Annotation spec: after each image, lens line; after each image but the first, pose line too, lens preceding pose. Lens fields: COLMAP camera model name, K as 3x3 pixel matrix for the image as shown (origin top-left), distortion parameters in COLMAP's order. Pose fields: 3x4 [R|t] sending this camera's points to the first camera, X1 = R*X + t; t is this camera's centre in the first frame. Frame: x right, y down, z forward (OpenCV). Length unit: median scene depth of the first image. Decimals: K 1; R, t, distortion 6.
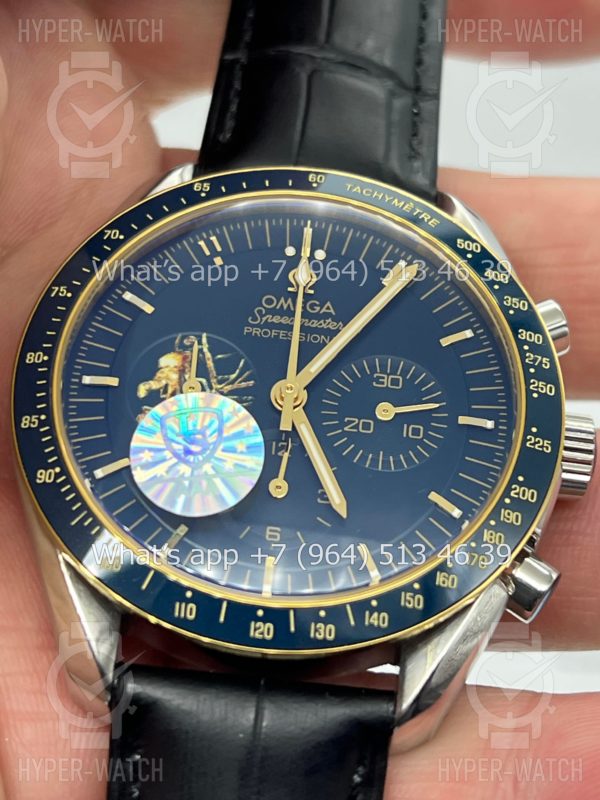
lens RADIAL K [[1859.2, 0, 300.0], [0, 1859.2, 400.0], [0, 0, 1]] dist [0.080217, 0.144567]
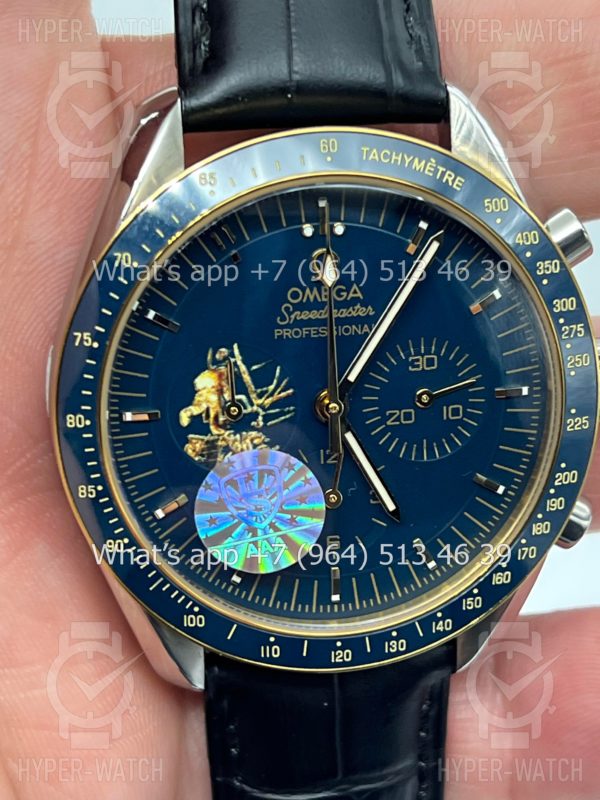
lens RADIAL K [[1834.4, 0, 300.0], [0, 1834.4, 400.0], [0, 0, 1]] dist [0.333134, -0.119000]
pose [[0.986802, -0.146655, 0.068655, -0.089947], [0.070651, 0.771433, 0.632376, -0.631669], [-0.145704, -0.619179, 0.771614, 0.237561]]
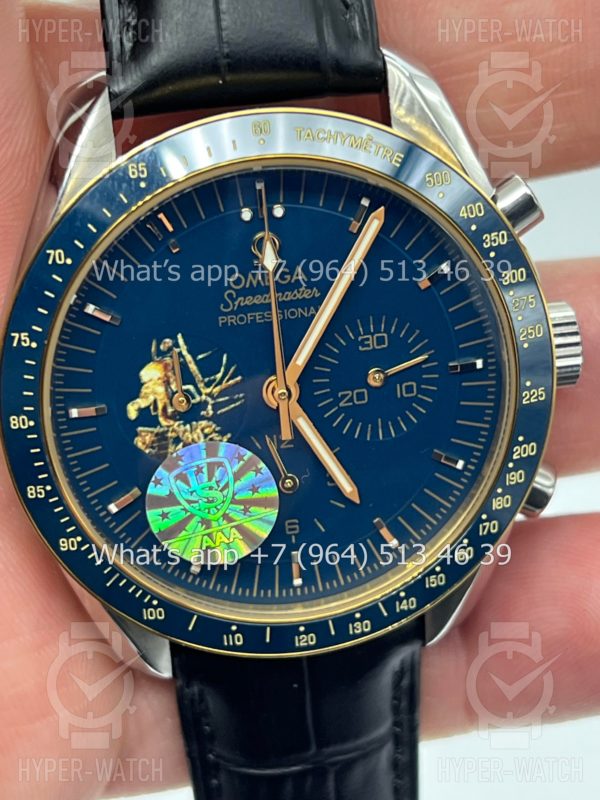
lens RADIAL K [[1834.4, 0, 300.0], [0, 1834.4, 400.0], [0, 0, 1]] dist [0.333134, -0.119000]
pose [[0.979707, -0.198457, 0.028087, -0.024182], [0.126929, 0.722748, 0.679356, -0.657684], [-0.155123, -0.662005, 0.733271, 0.279632]]
